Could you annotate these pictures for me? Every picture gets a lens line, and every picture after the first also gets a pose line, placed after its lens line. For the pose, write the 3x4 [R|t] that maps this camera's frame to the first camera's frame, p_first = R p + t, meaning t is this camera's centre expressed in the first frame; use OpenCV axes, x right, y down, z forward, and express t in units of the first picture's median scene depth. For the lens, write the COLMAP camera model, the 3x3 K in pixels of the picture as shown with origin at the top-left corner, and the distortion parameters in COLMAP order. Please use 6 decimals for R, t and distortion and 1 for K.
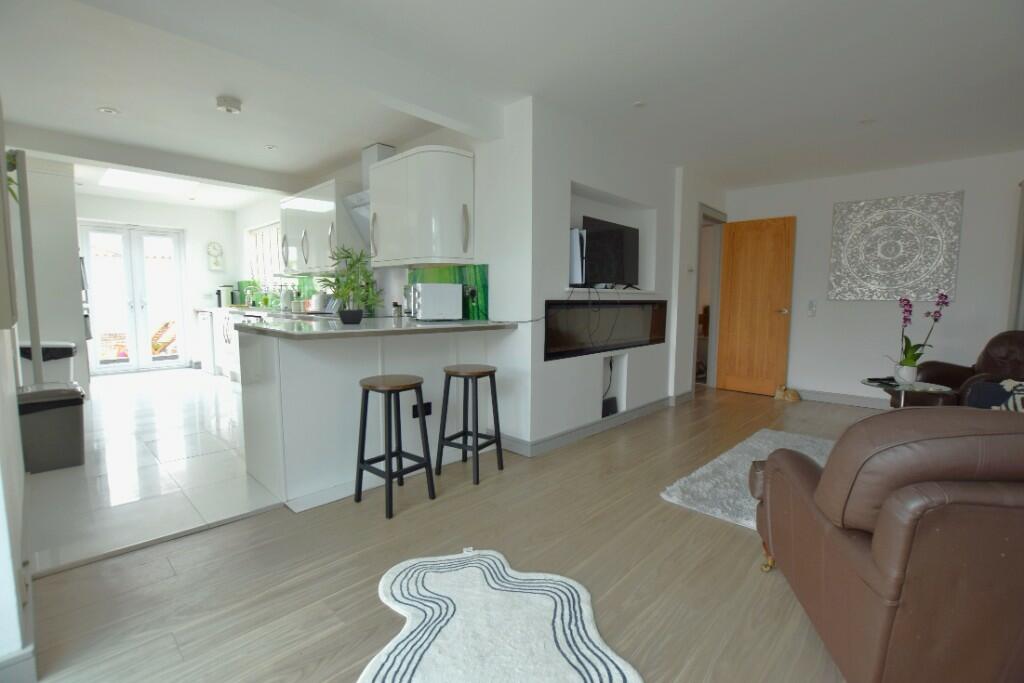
lens RADIAL K [[472.1, 0, 504.4], [0, 472.1, 341.7], [0, 0, 1]] dist [-0.005529, -0.000707]
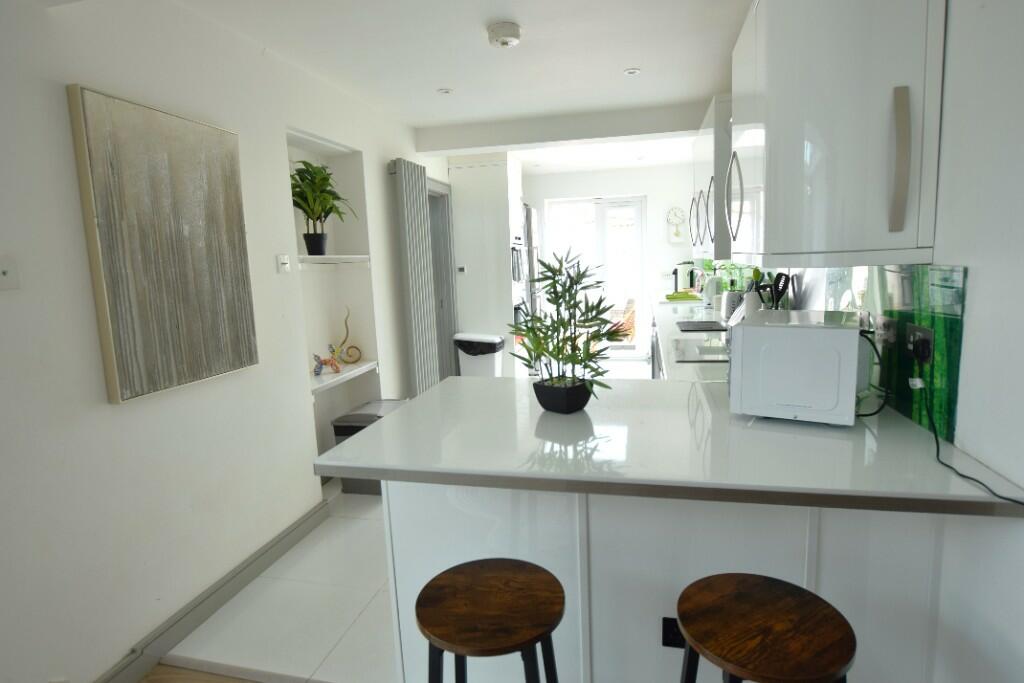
lens RADIAL K [[552.1, 0, 530.7], [0, 552.1, 332.7], [0, 0, 1]] dist [-0.007551, -0.000582]
pose [[0.503612, 0.098148, -0.858337, 0.096674], [-0.033465, 0.994996, 0.094140, -0.107913], [0.863282, -0.018686, 0.504377, 0.427279]]
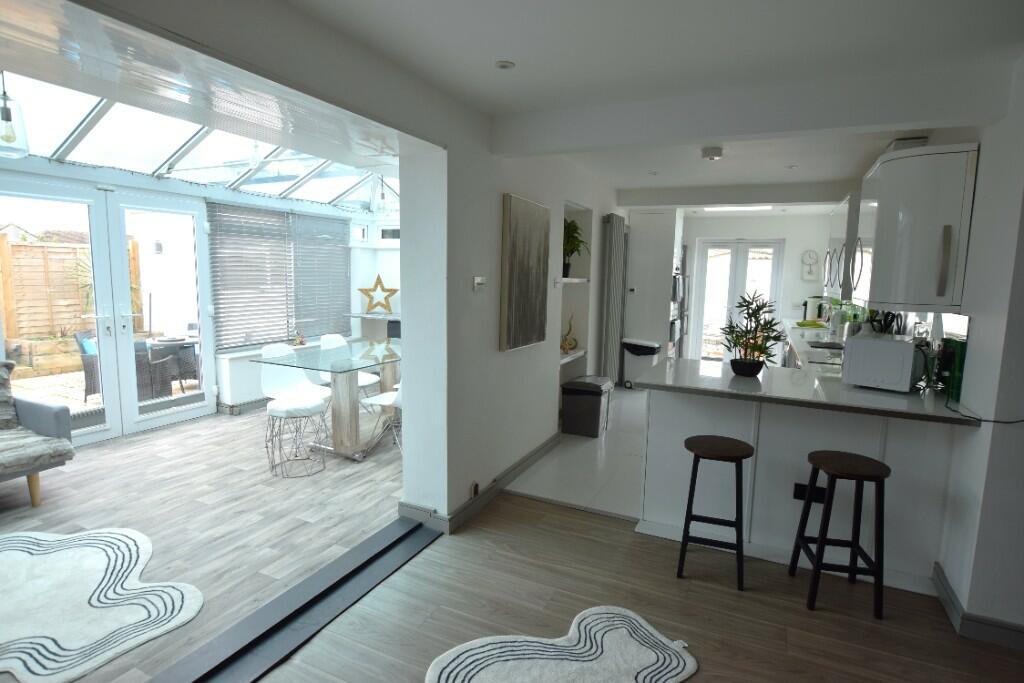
lens RADIAL K [[552.1, 0, 517.8], [0, 552.1, 340.7], [0, 0, 1]] dist [-0.007551, -0.000582]
pose [[0.308210, 0.125614, -0.942989, 0.356163], [-0.103629, 0.989779, 0.097976, -0.104614], [0.945657, 0.067524, 0.318077, 0.137670]]
